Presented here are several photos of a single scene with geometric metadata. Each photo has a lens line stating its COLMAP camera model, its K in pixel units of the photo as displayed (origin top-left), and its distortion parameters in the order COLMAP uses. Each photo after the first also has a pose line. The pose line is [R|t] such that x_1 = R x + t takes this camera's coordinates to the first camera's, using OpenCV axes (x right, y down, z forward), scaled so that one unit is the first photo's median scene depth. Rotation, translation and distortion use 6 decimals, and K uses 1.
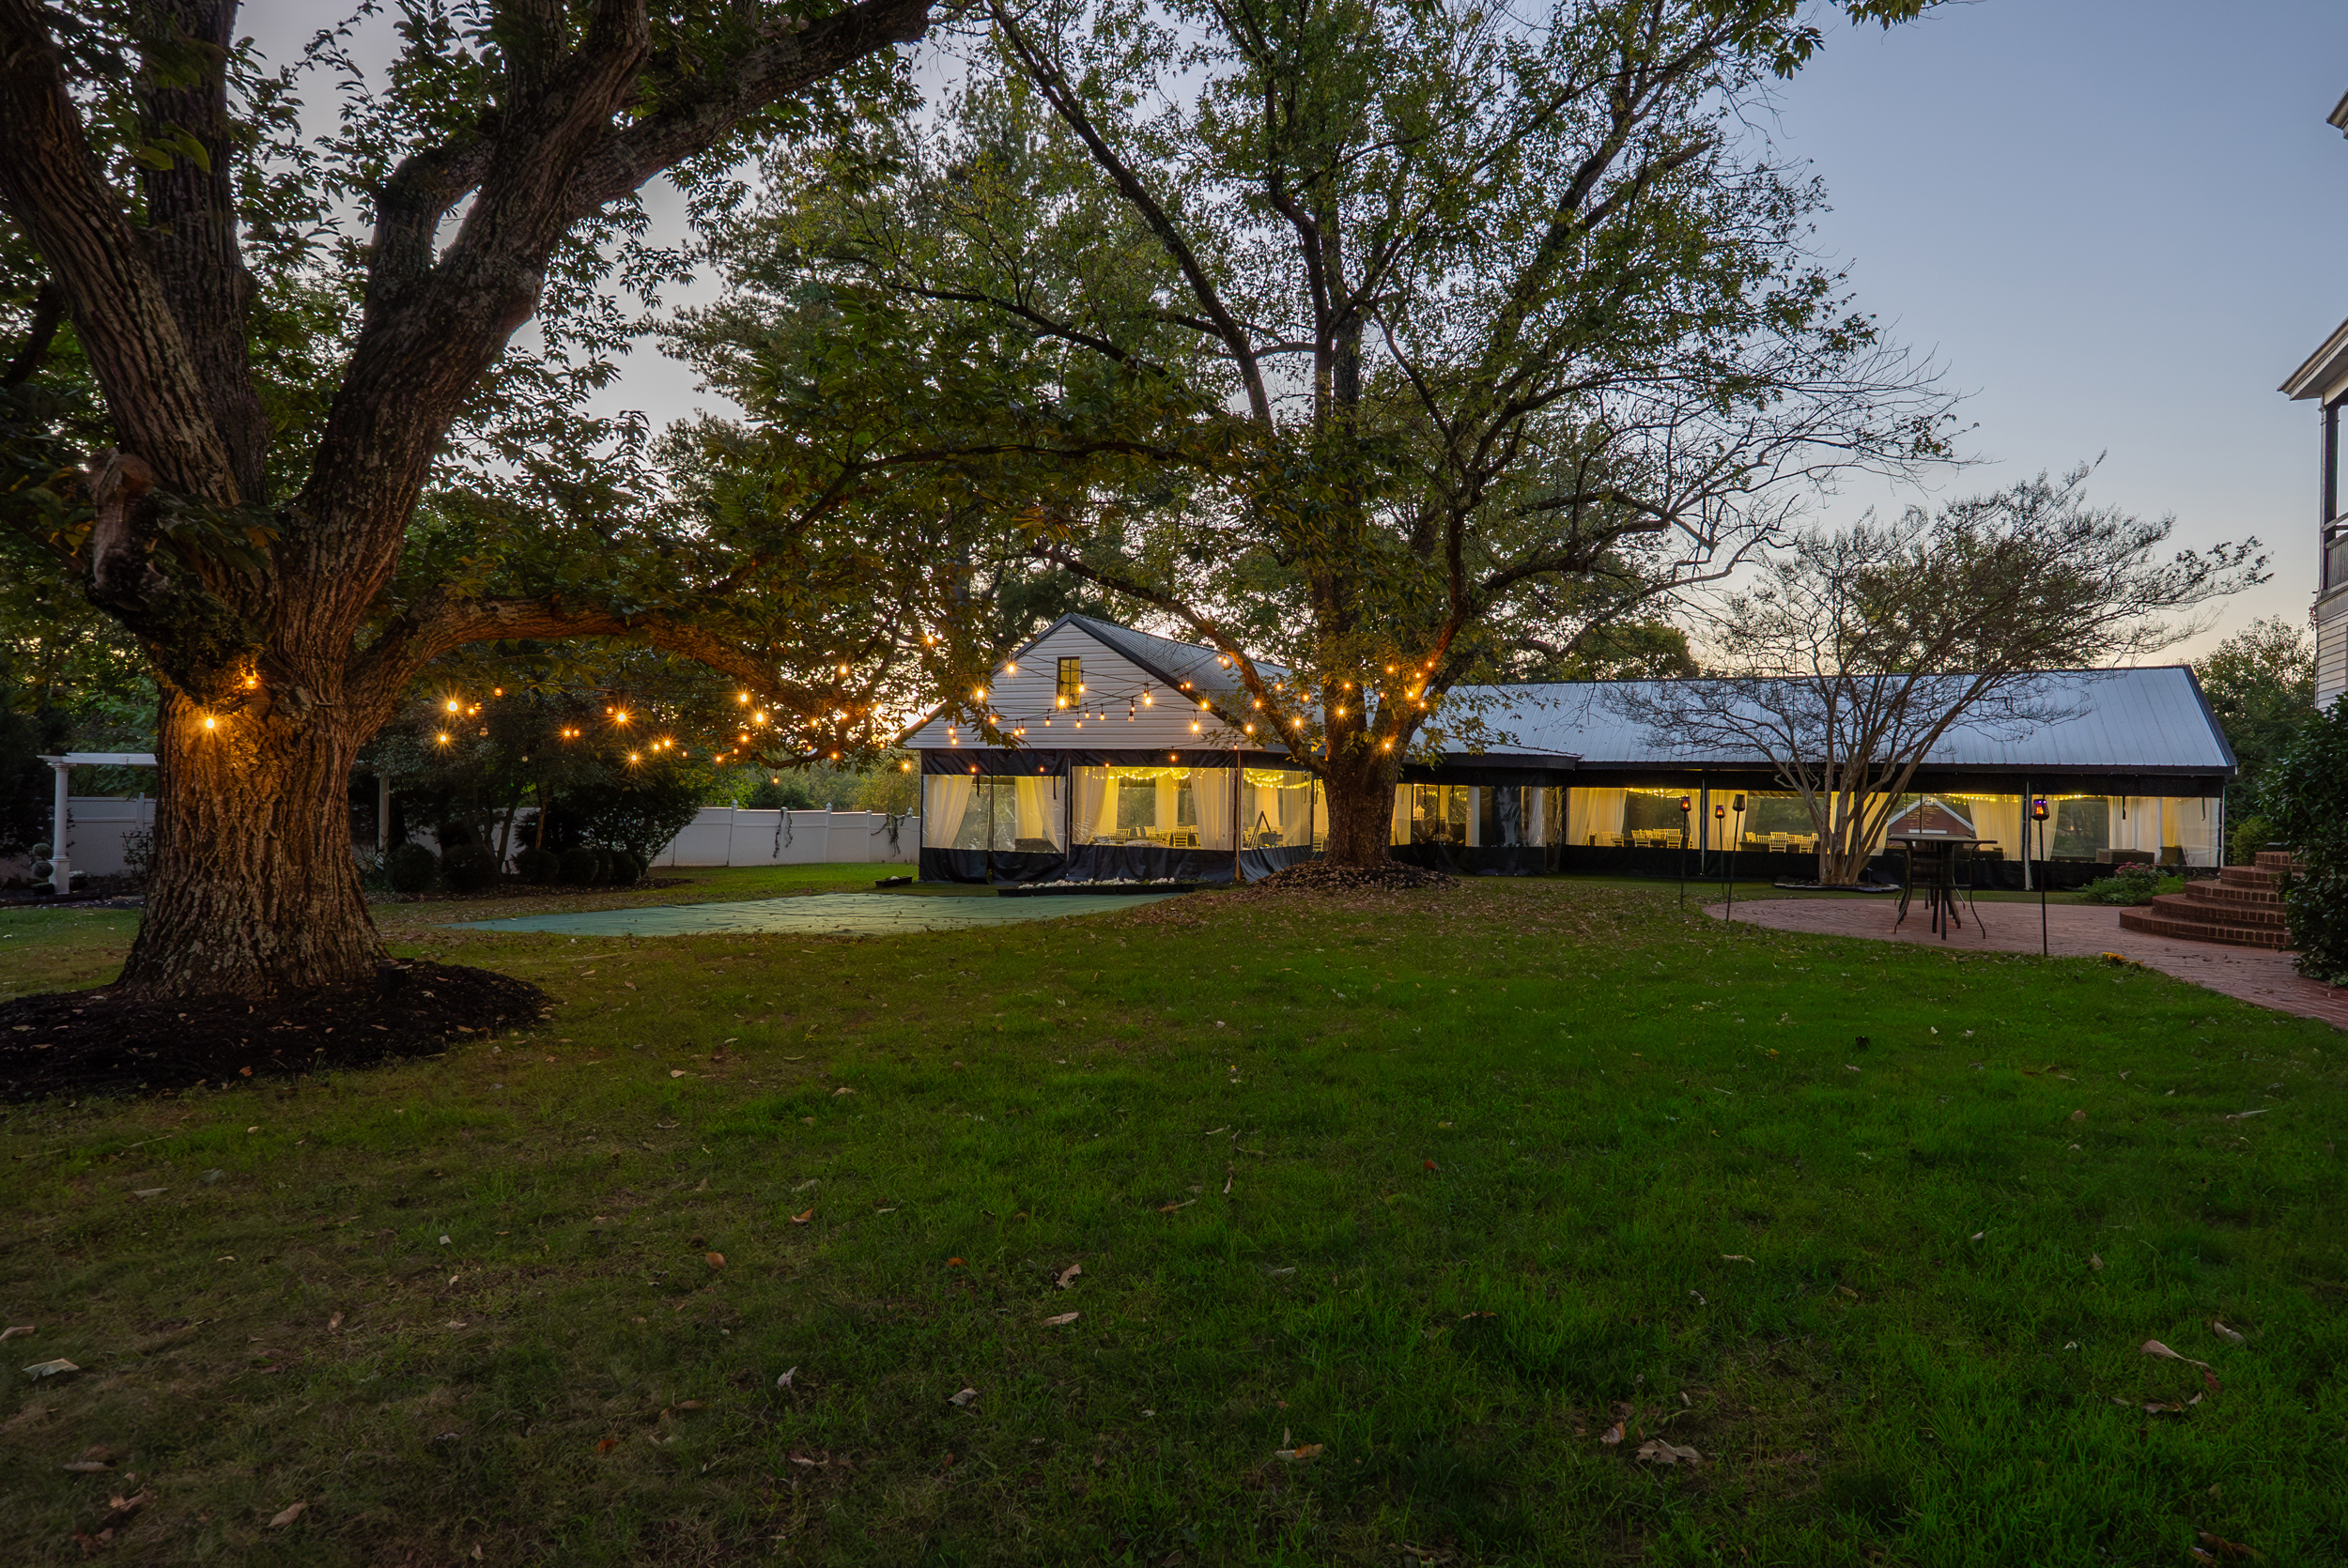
lens RADIAL K [[1308.9, 0, 1172.5], [0, 1308.9, 783.8], [0, 0, 1]] dist [0.003498, 0.001066]
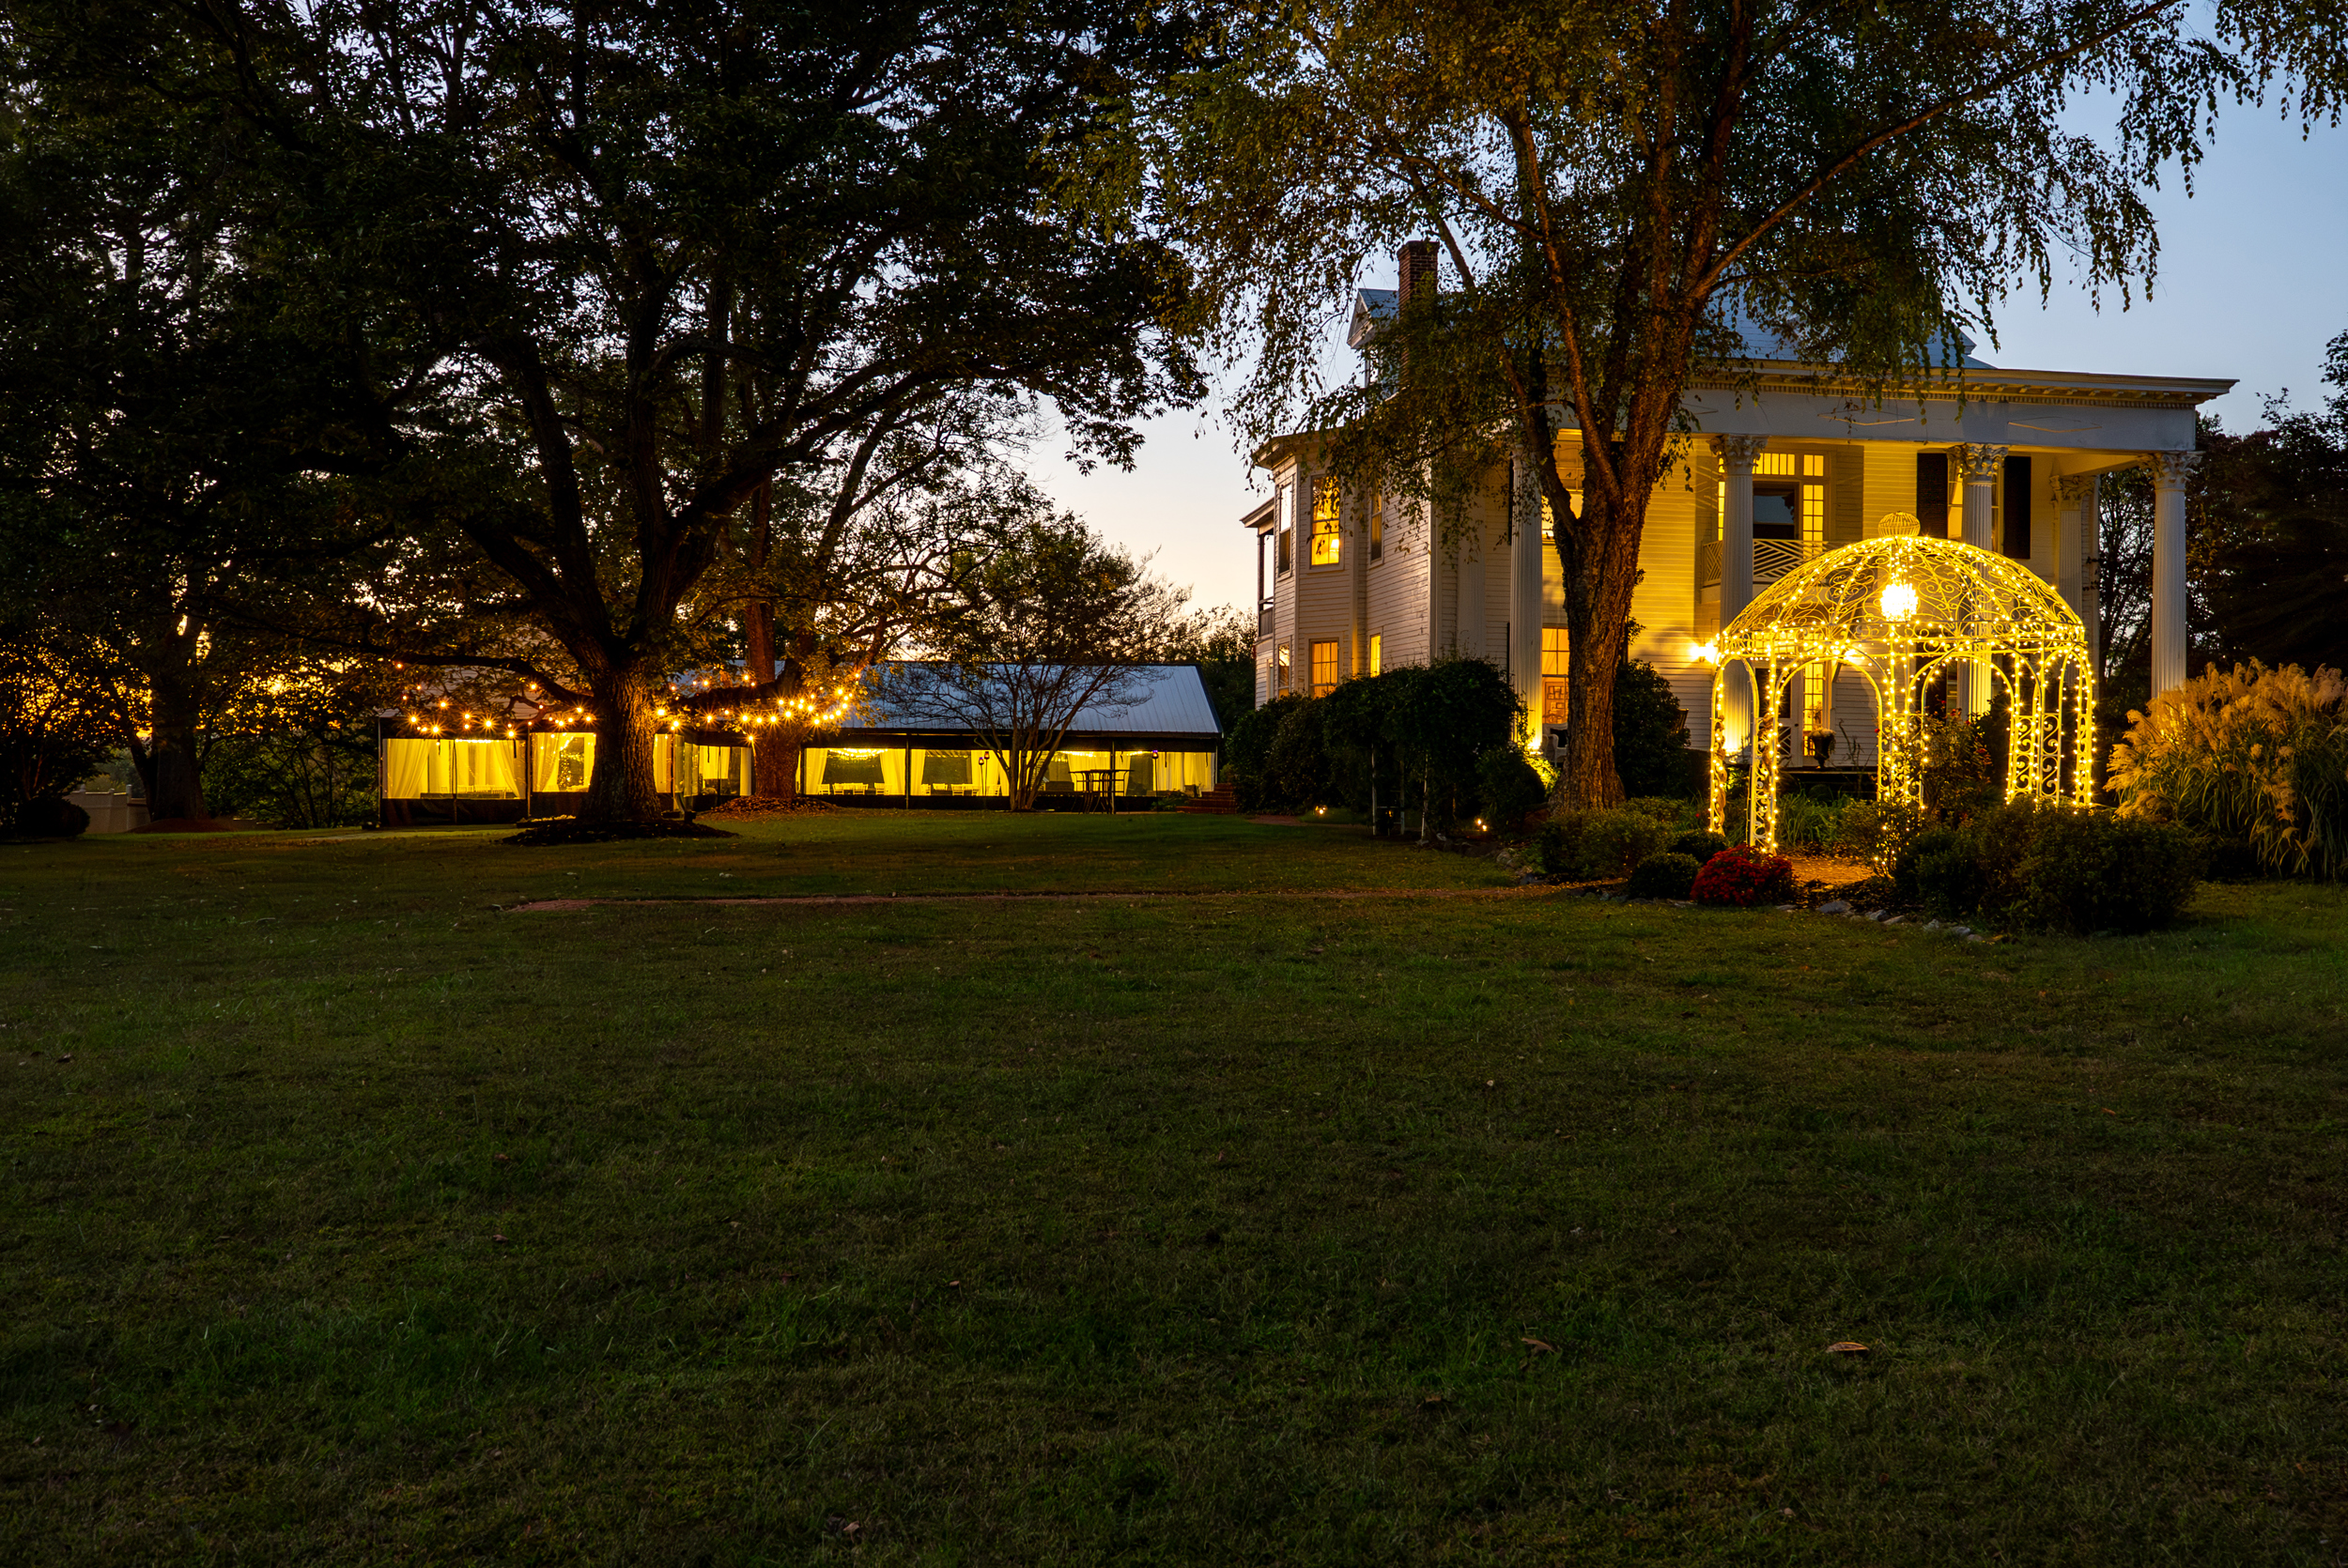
lens RADIAL K [[2063.8, 0, 1165.4], [0, 2063.8, 771.7], [0, 0, 1]] dist [0.020182, -0.011237]
pose [[0.797170, -0.010533, 0.603663, -0.790154], [0.003467, 0.999911, 0.012869, 0.001433], [-0.603745, -0.008166, 0.797136, -0.995608]]
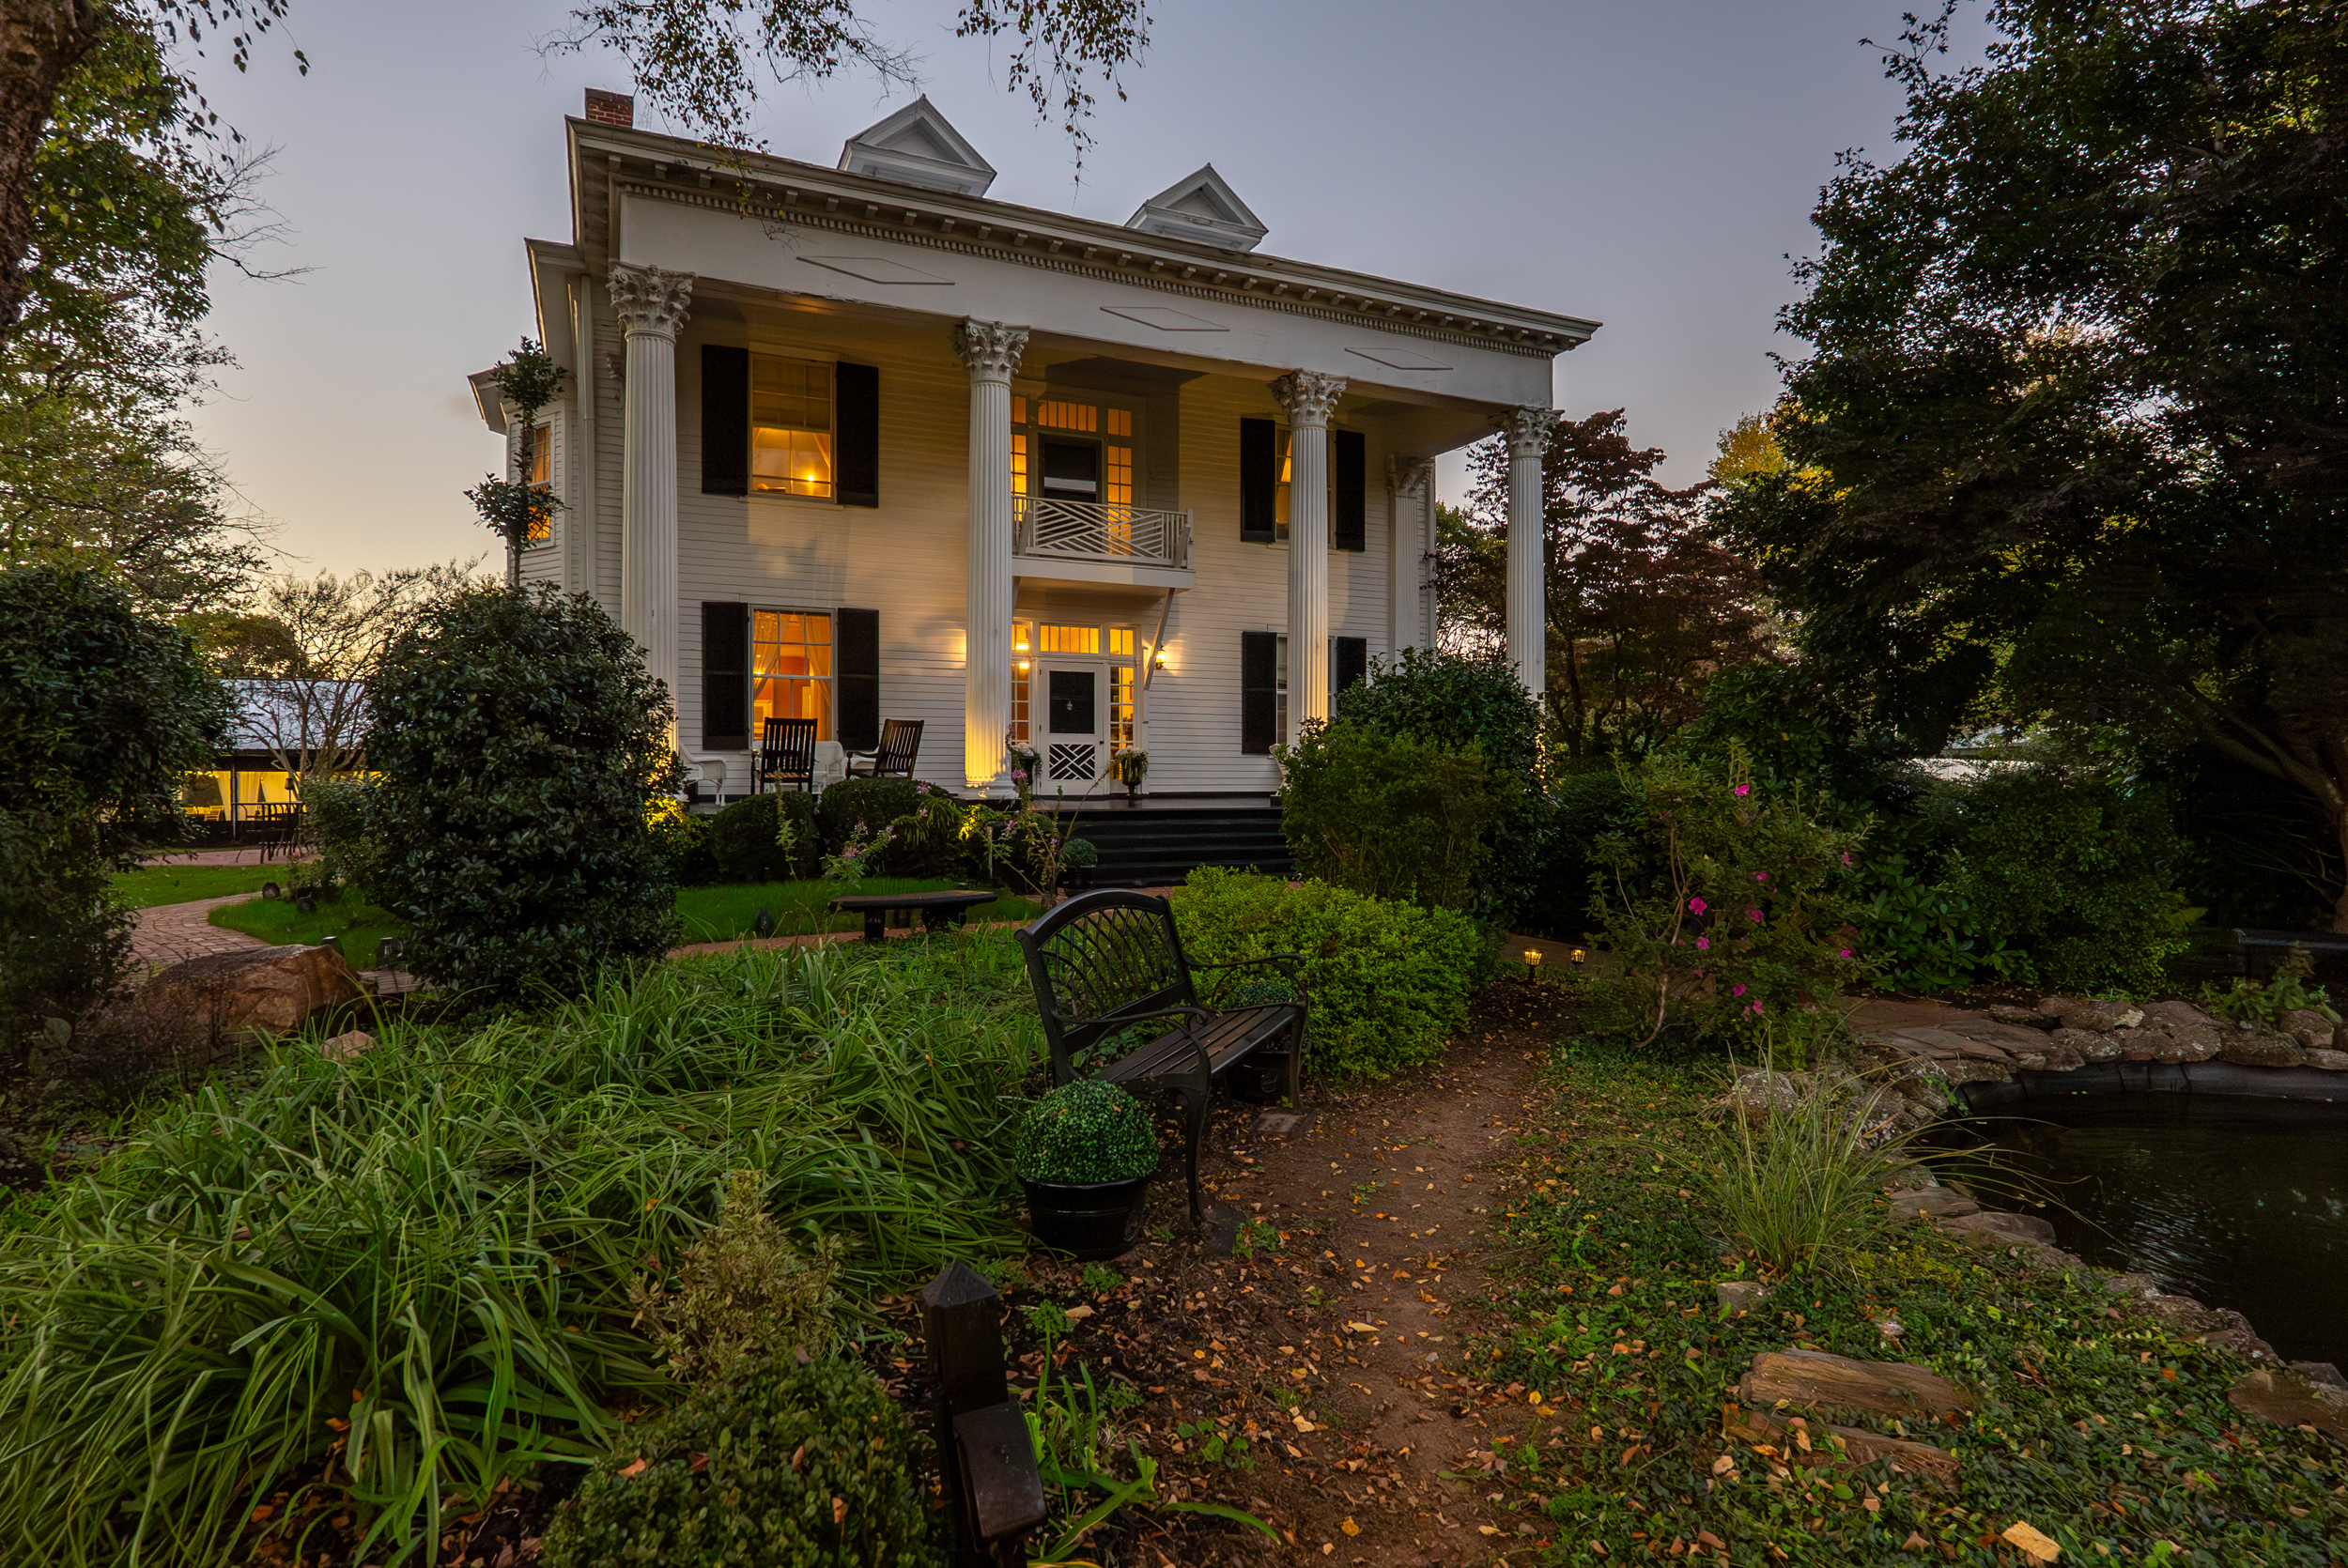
lens RADIAL K [[1258.9, 0, 1174.7], [0, 1258.9, 782.7], [0, 0, 1]] dist [-0.003087, 0.000169]
pose [[0.612162, -0.020448, 0.790468, 0.022246], [0.007116, 0.999768, 0.020352, -0.003541], [-0.790700, -0.006834, 0.612165, -0.501567]]
